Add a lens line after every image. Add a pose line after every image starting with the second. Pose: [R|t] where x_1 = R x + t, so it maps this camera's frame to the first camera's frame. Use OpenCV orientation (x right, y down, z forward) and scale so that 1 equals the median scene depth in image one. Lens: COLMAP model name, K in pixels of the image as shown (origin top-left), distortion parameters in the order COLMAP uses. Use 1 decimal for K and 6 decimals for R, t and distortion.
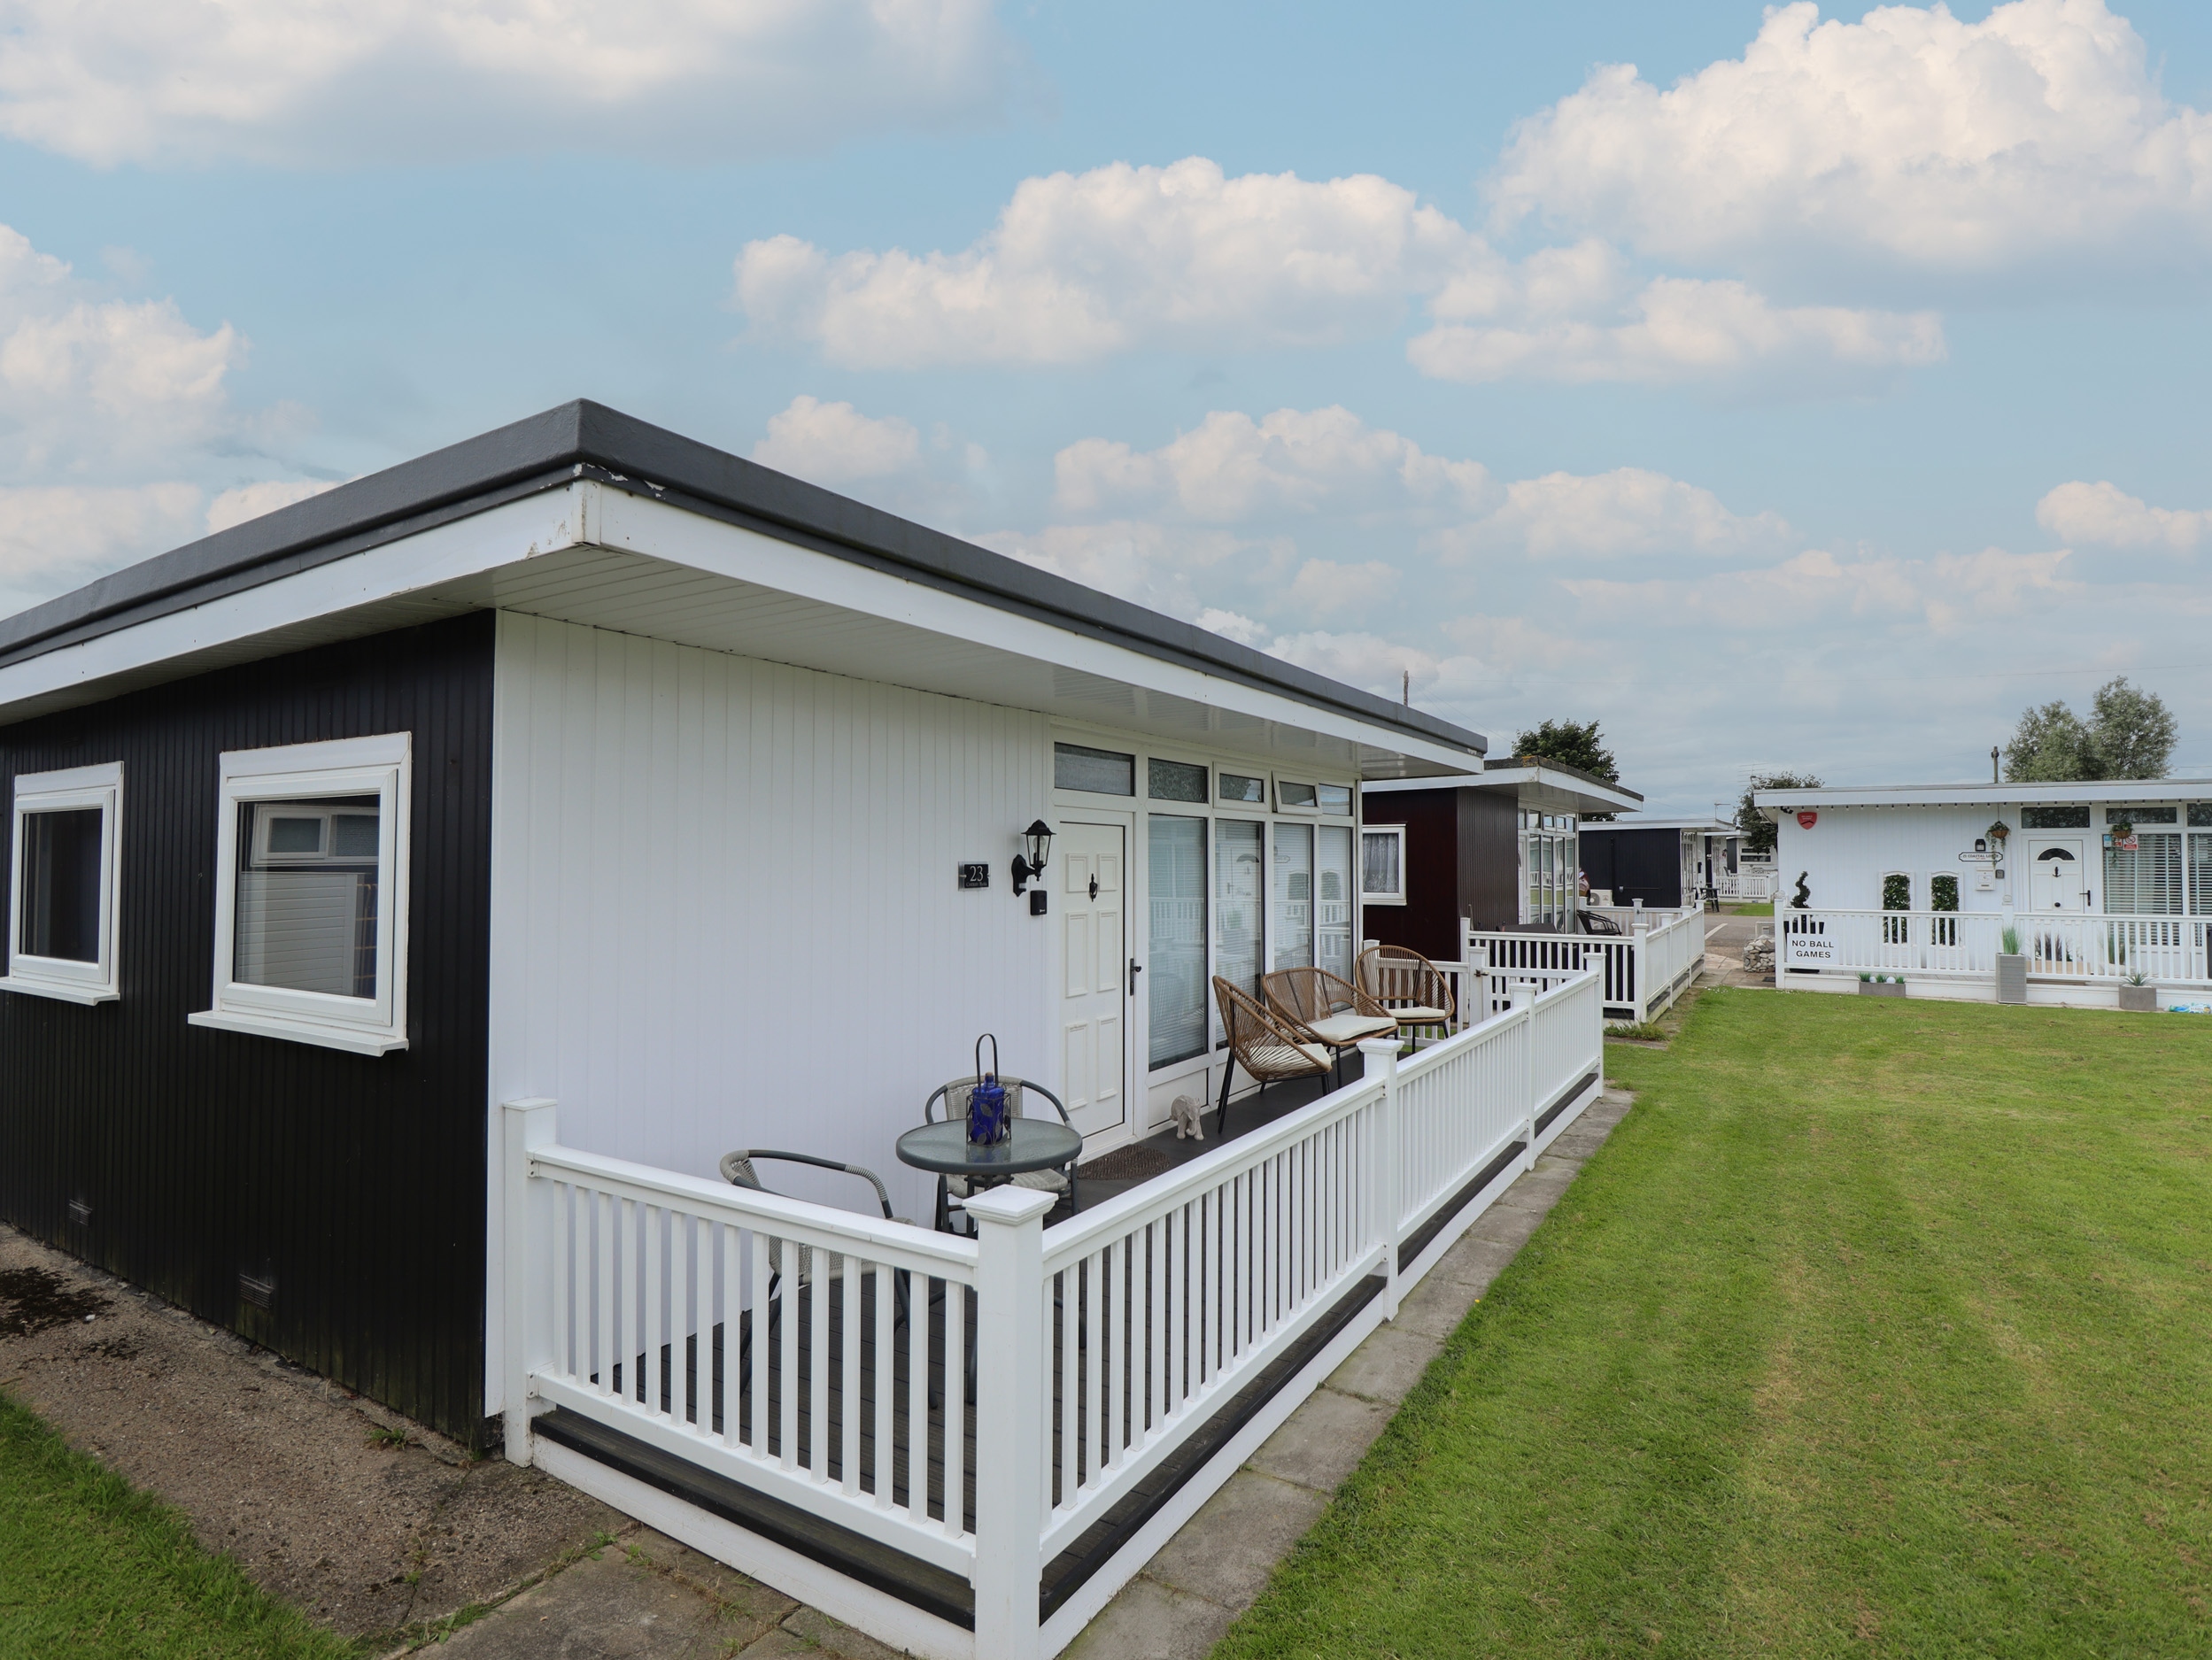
lens RADIAL K [[1124.8, 0, 1106.0], [0, 1124.8, 830.0], [0, 0, 1]] dist [-0.000103, -0.000114]
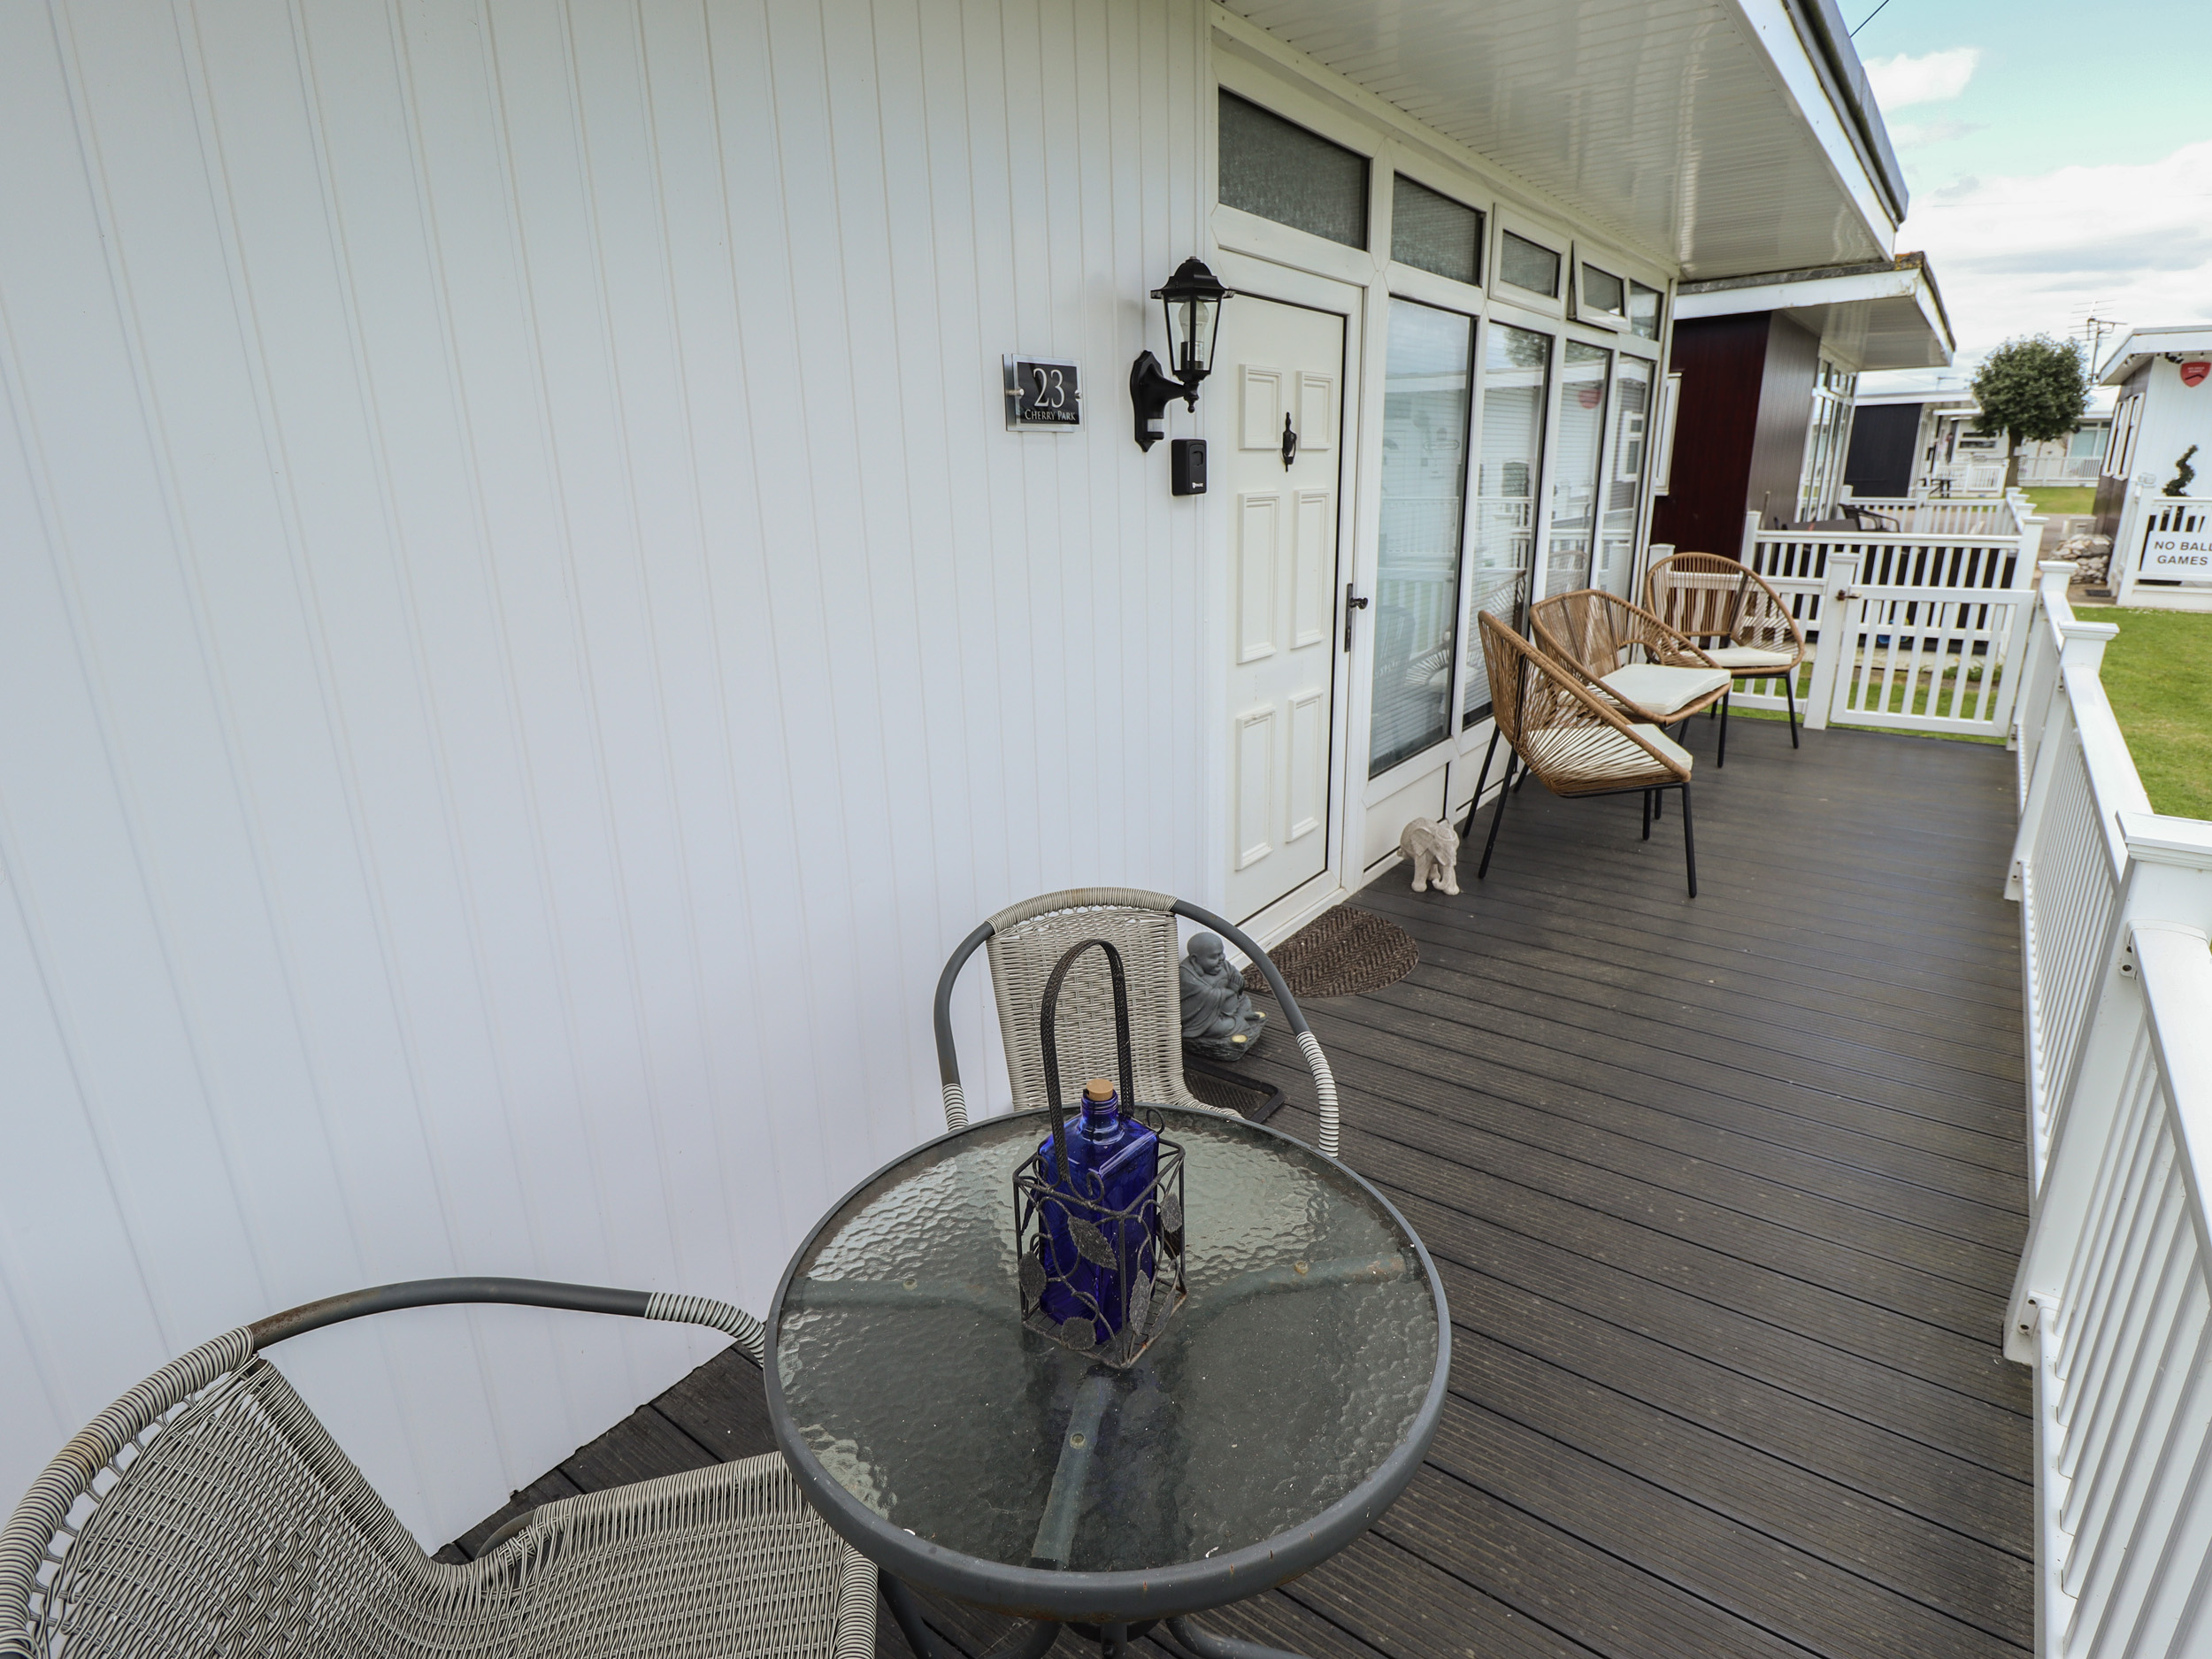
lens RADIAL K [[1146.4, 0, 1133.6], [0, 1146.4, 813.7], [0, 0, 1]] dist [0.009376, -0.020427]
pose [[0.997943, 0.002427, -0.064062, -0.044568], [0.018021, 0.948367, 0.316662, 0.042734], [0.061523, -0.317165, 0.946373, 0.436106]]
